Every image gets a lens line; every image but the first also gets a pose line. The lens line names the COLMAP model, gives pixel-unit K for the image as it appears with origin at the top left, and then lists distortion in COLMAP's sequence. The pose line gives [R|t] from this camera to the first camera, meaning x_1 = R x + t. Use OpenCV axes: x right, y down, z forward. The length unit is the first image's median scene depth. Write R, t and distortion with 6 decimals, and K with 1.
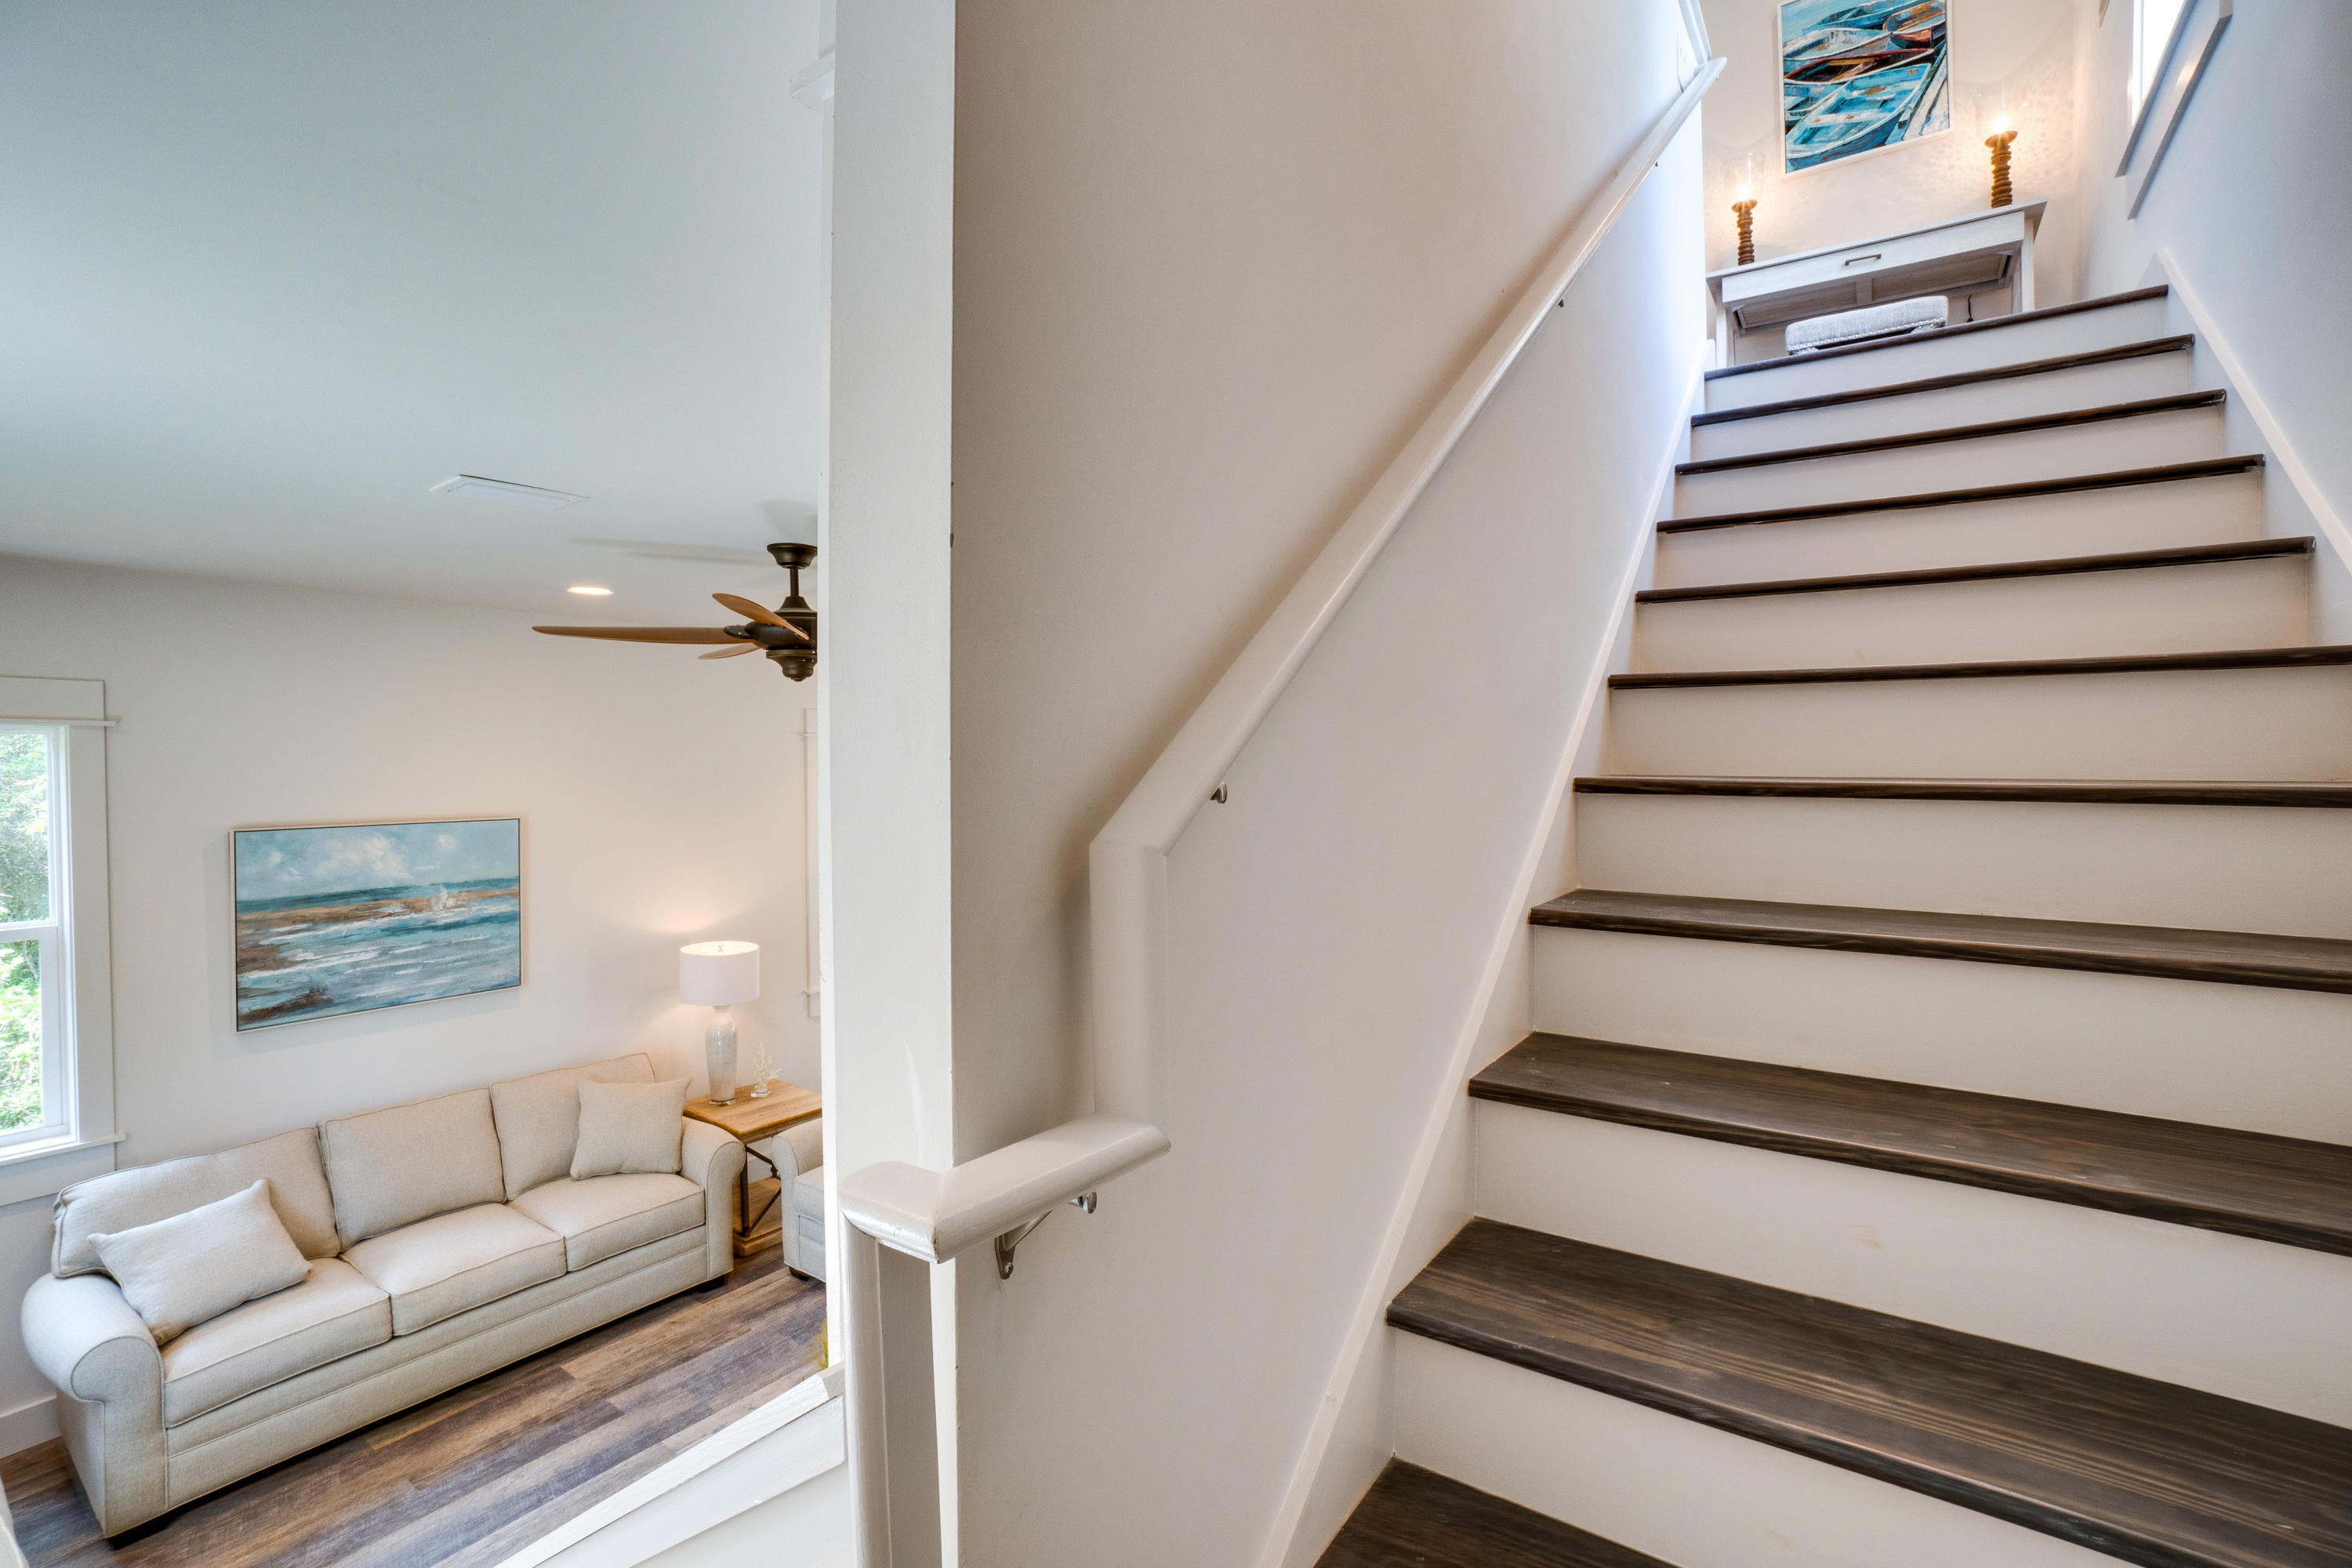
lens RADIAL K [[1043.9, 0, 1178.2], [0, 1043.9, 777.0], [0, 0, 1]] dist [-0.064970, 0.023253]
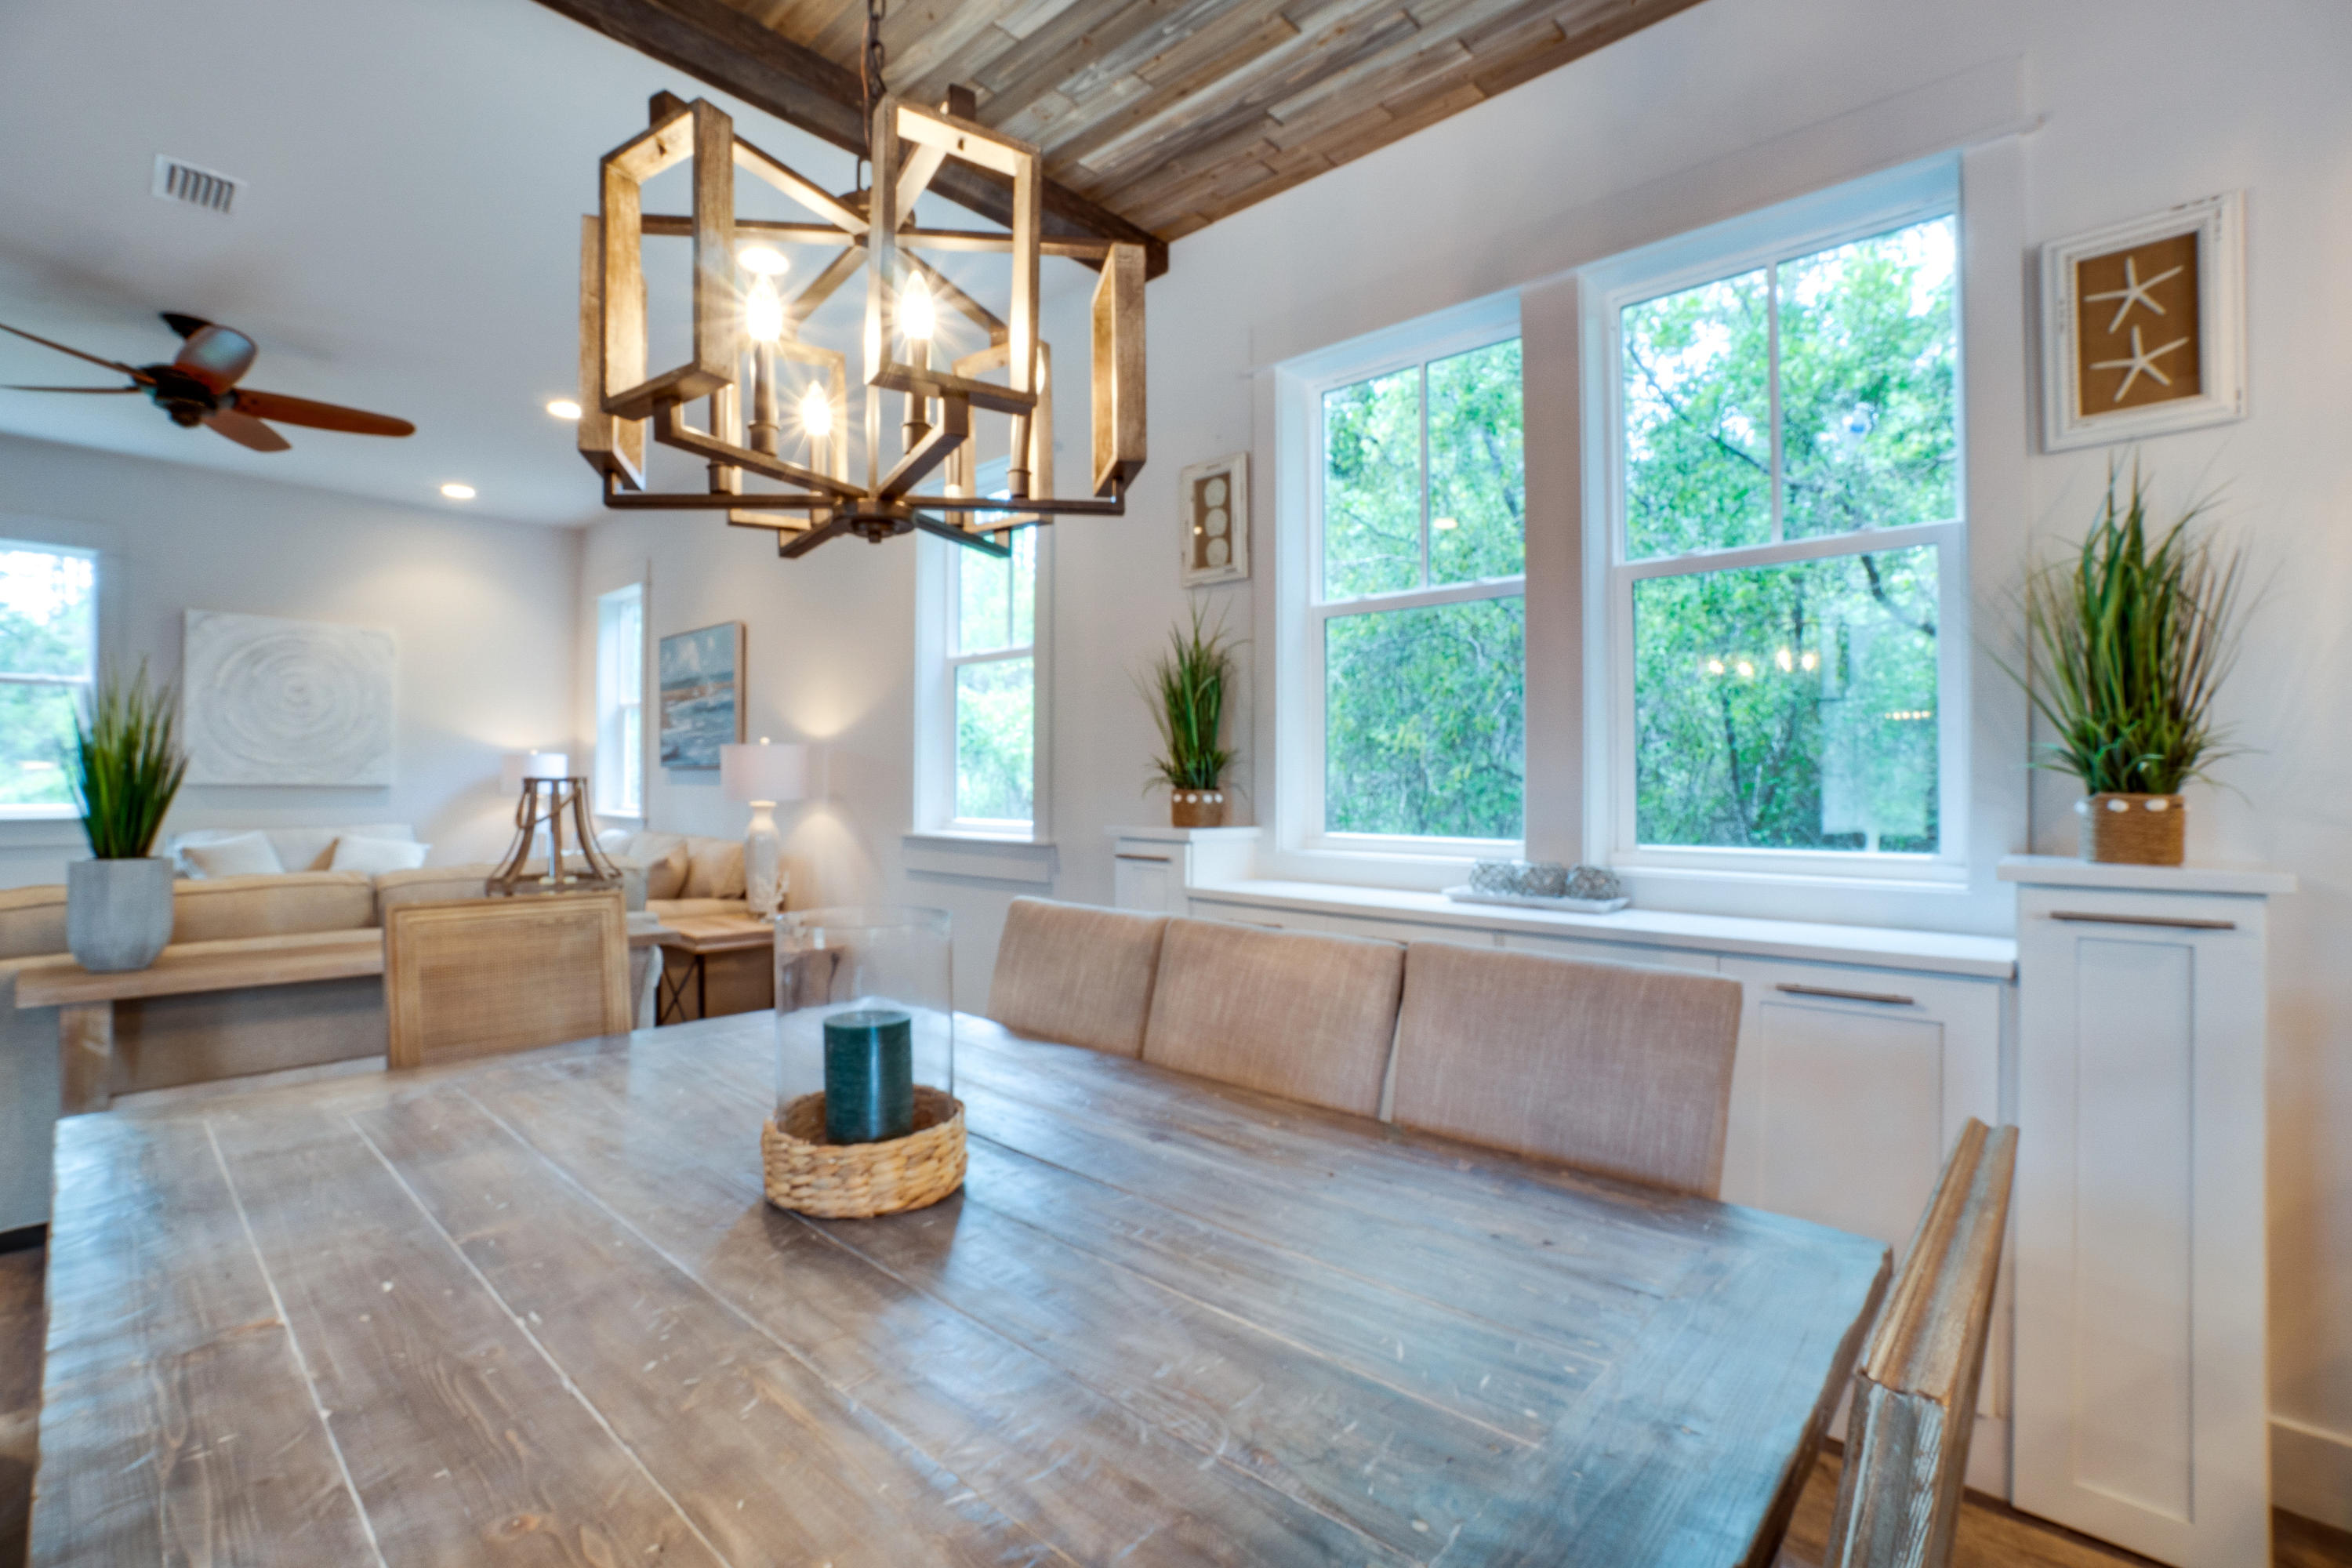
lens RADIAL K [[1043.9, 0, 1178.2], [0, 1043.9, 777.0], [0, 0, 1]] dist [-0.064970, 0.023253]
pose [[-0.127733, -0.003307, -0.991803, 0.499212], [-0.020997, 0.999779, -0.000629, 0.225922], [0.991586, 0.020745, -0.127774, 1.788844]]
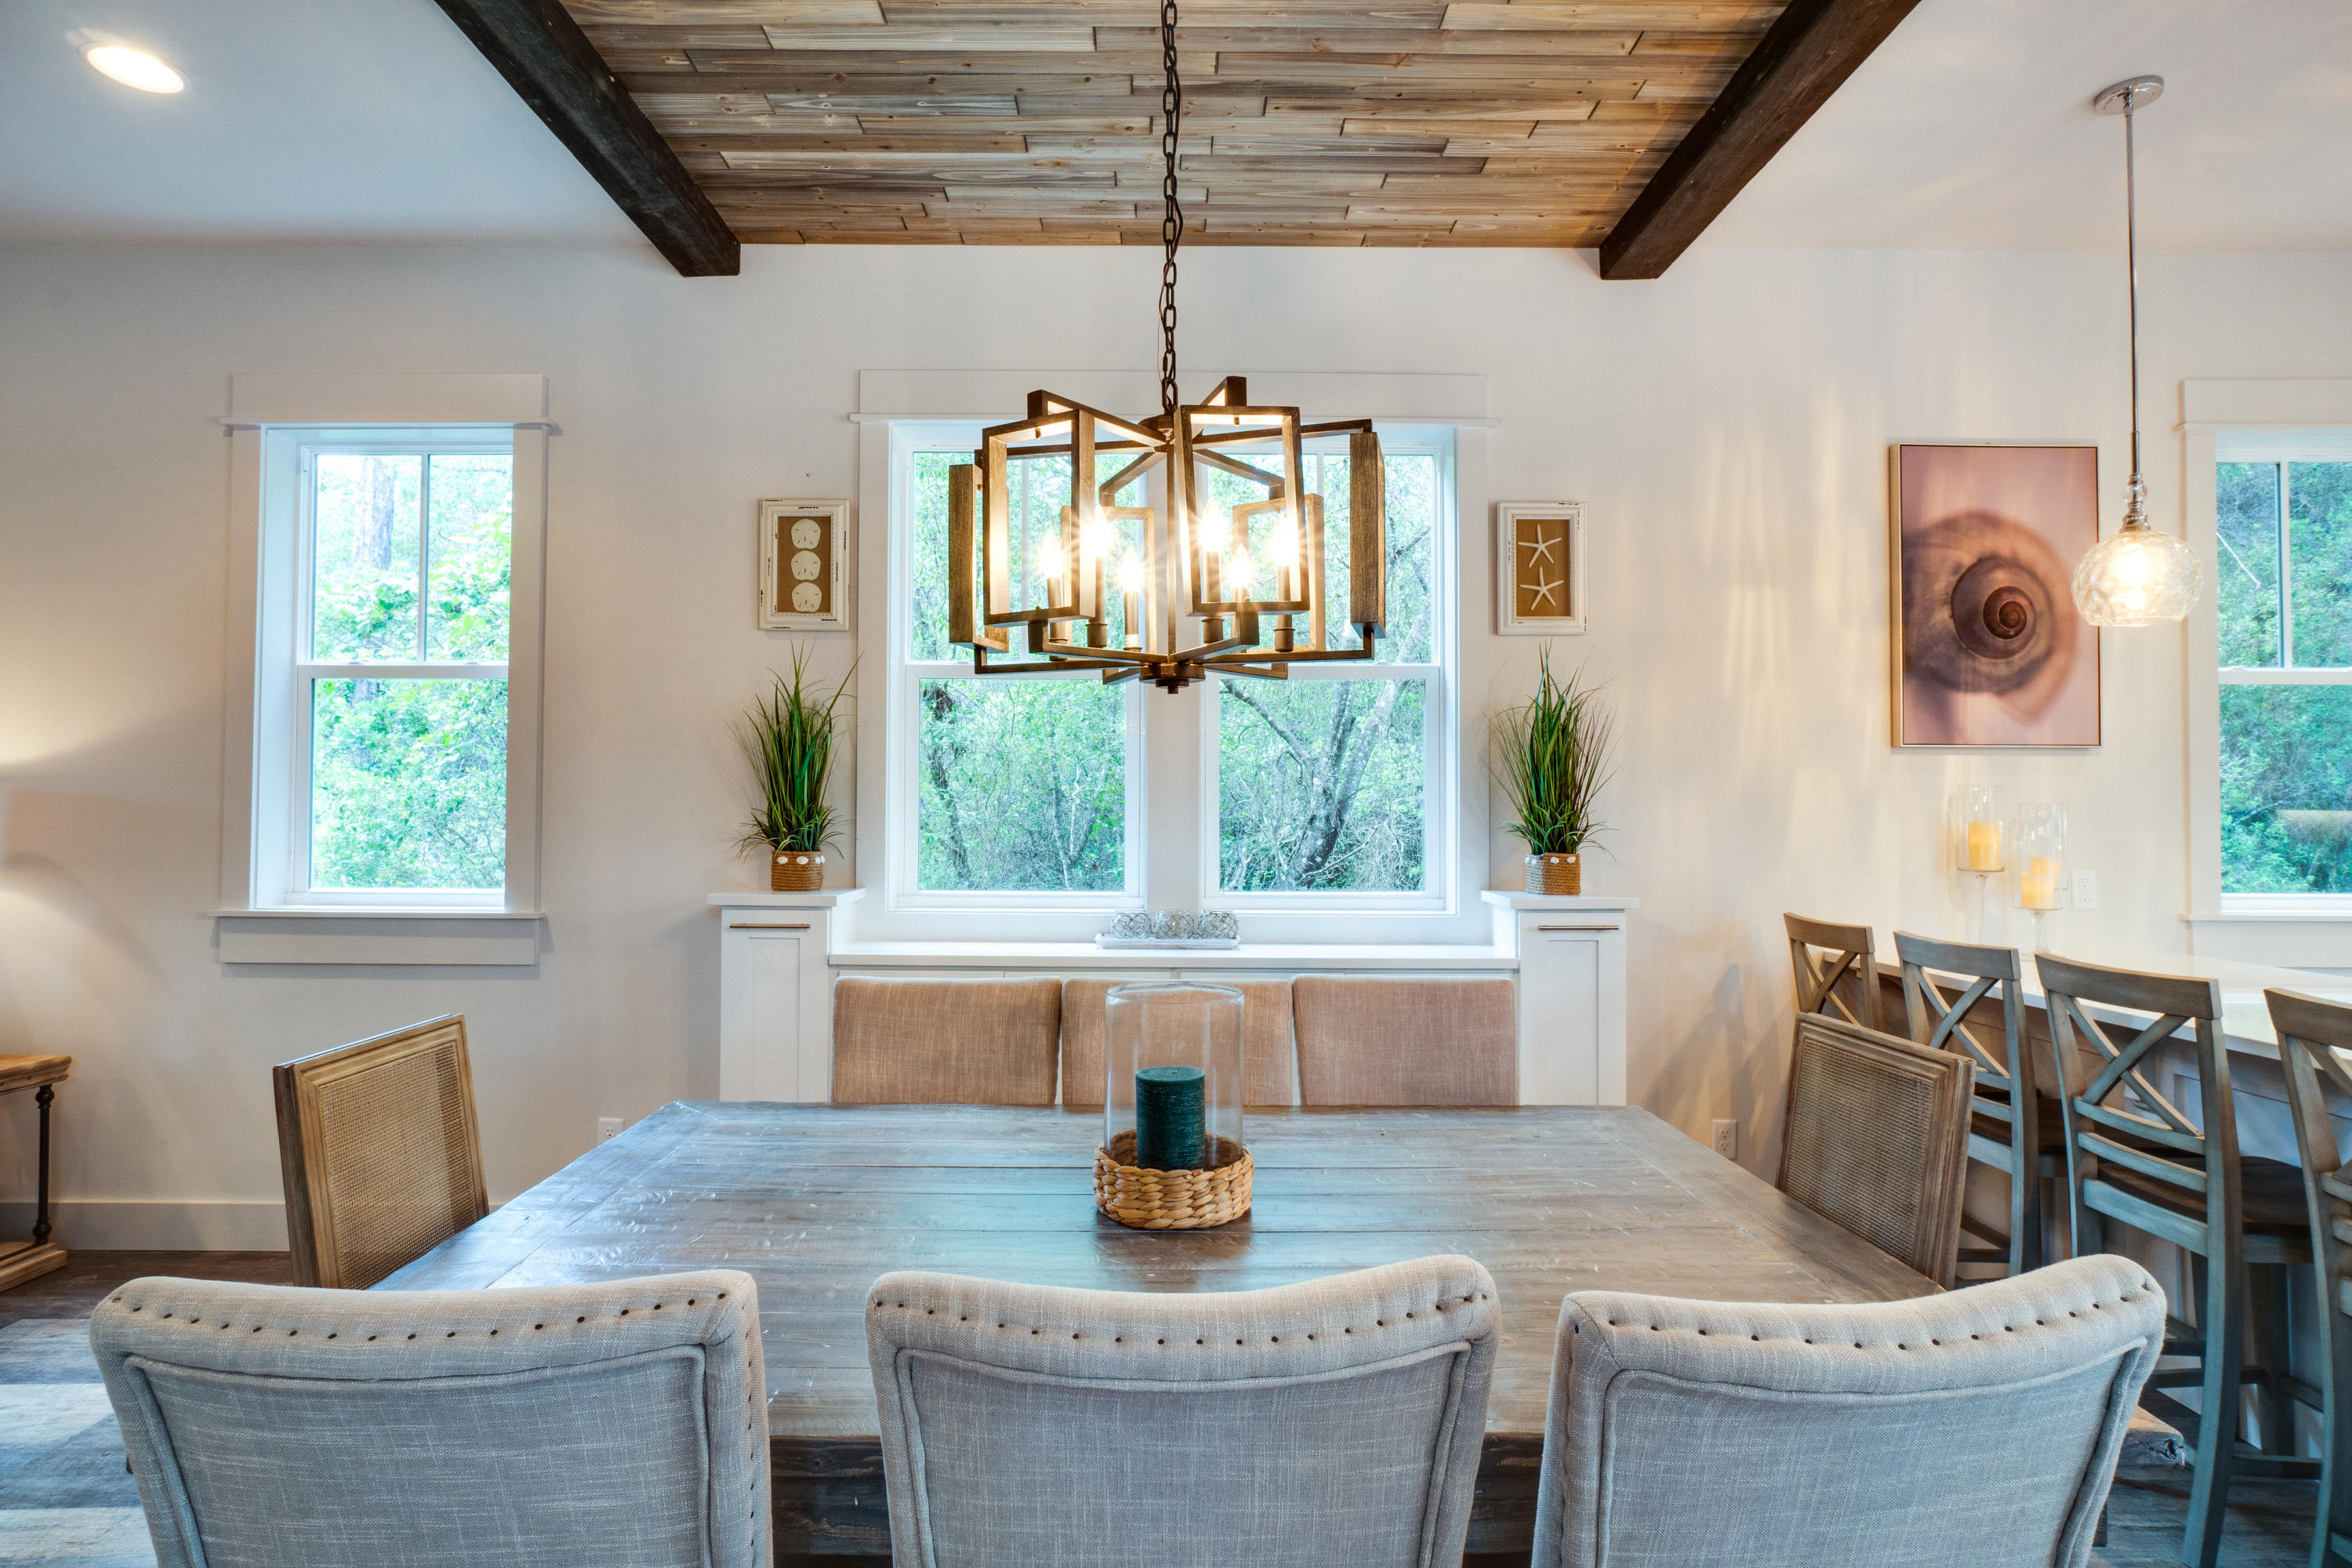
lens RADIAL K [[1213.5, 0, 1176.0], [0, 1213.5, 784.0], [0, 0, 1]] dist [-0.017654, -0.000011]
pose [[0.572964, -0.013018, -0.819477, 0.572629], [-0.021740, 0.999281, -0.031074, 0.209557], [0.819292, 0.035620, 0.572269, 1.448645]]
